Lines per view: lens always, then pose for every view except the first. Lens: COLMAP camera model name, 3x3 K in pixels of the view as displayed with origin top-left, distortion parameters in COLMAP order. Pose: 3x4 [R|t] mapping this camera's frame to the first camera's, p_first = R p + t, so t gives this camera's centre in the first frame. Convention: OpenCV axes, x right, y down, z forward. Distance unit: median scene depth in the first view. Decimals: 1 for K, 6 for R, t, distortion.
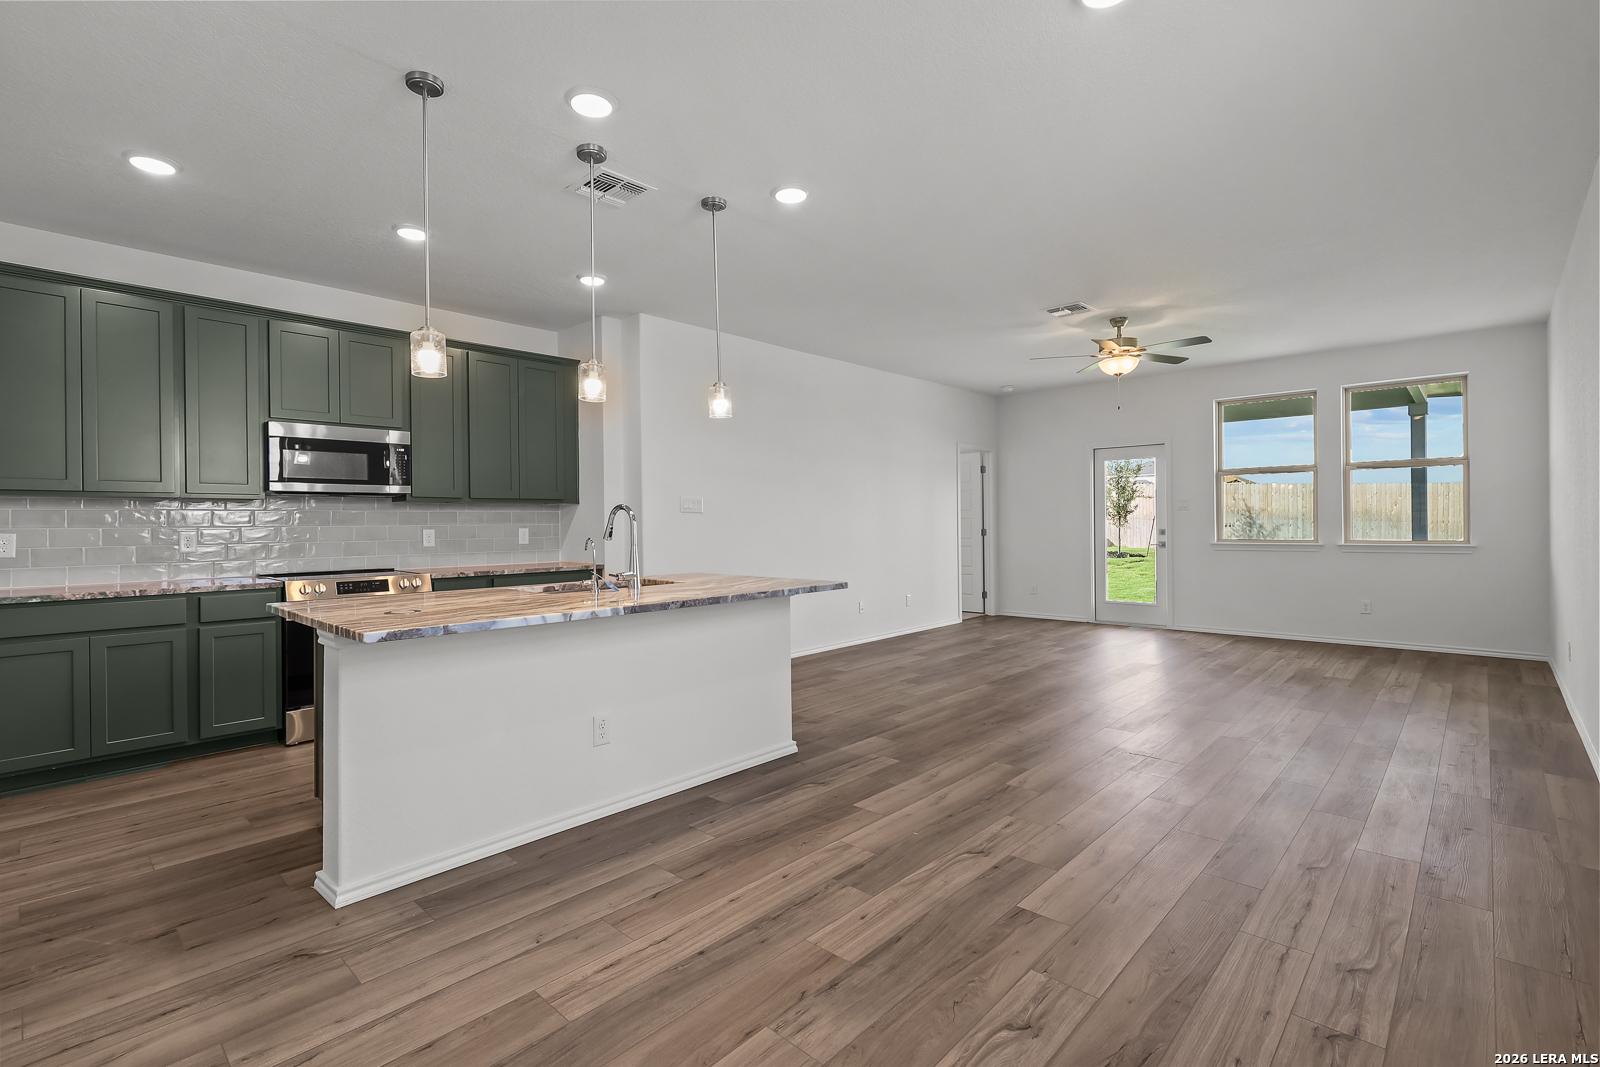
lens RADIAL K [[737.6, 0, 797.3], [0, 737.6, 528.0], [0, 0, 1]] dist [-0.007092, 0.001736]
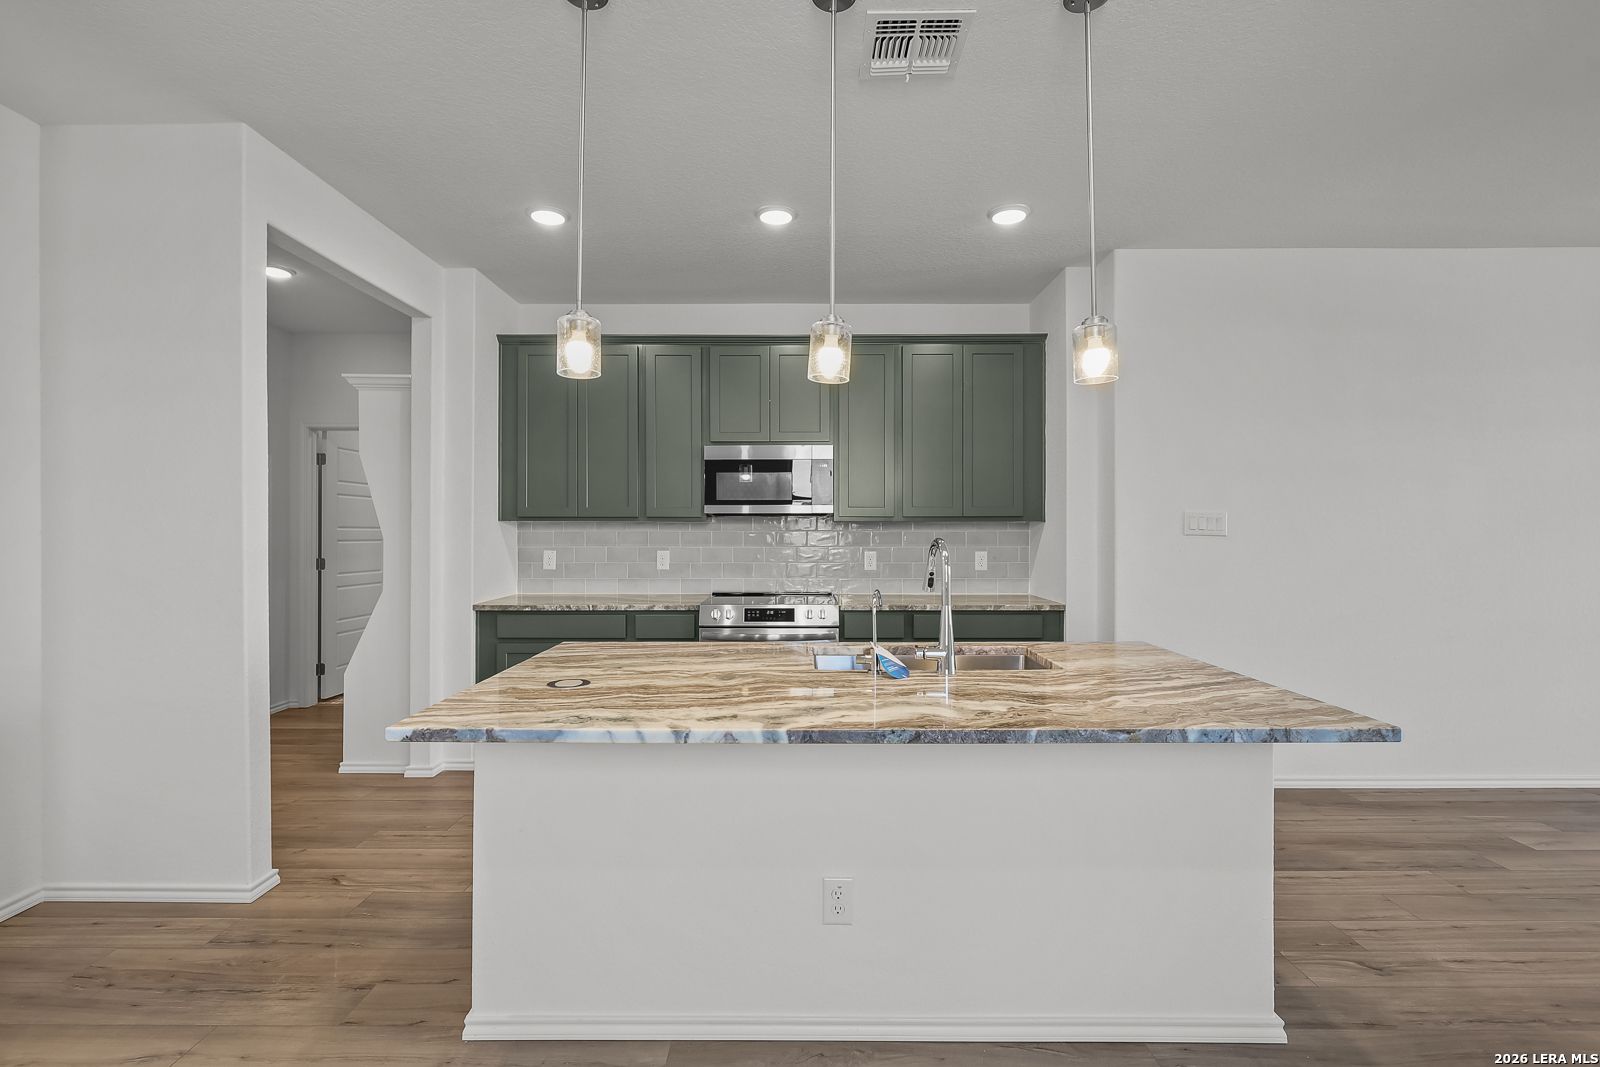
lens RADIAL K [[737.6, 0, 795.2], [0, 737.6, 532.0], [0, 0, 1]] dist [-0.007092, 0.001736]
pose [[0.678296, 0.012687, -0.734679, 0.101259], [-0.011006, 0.999914, 0.007106, -0.027611], [0.734706, 0.003266, 0.678377, 0.325437]]
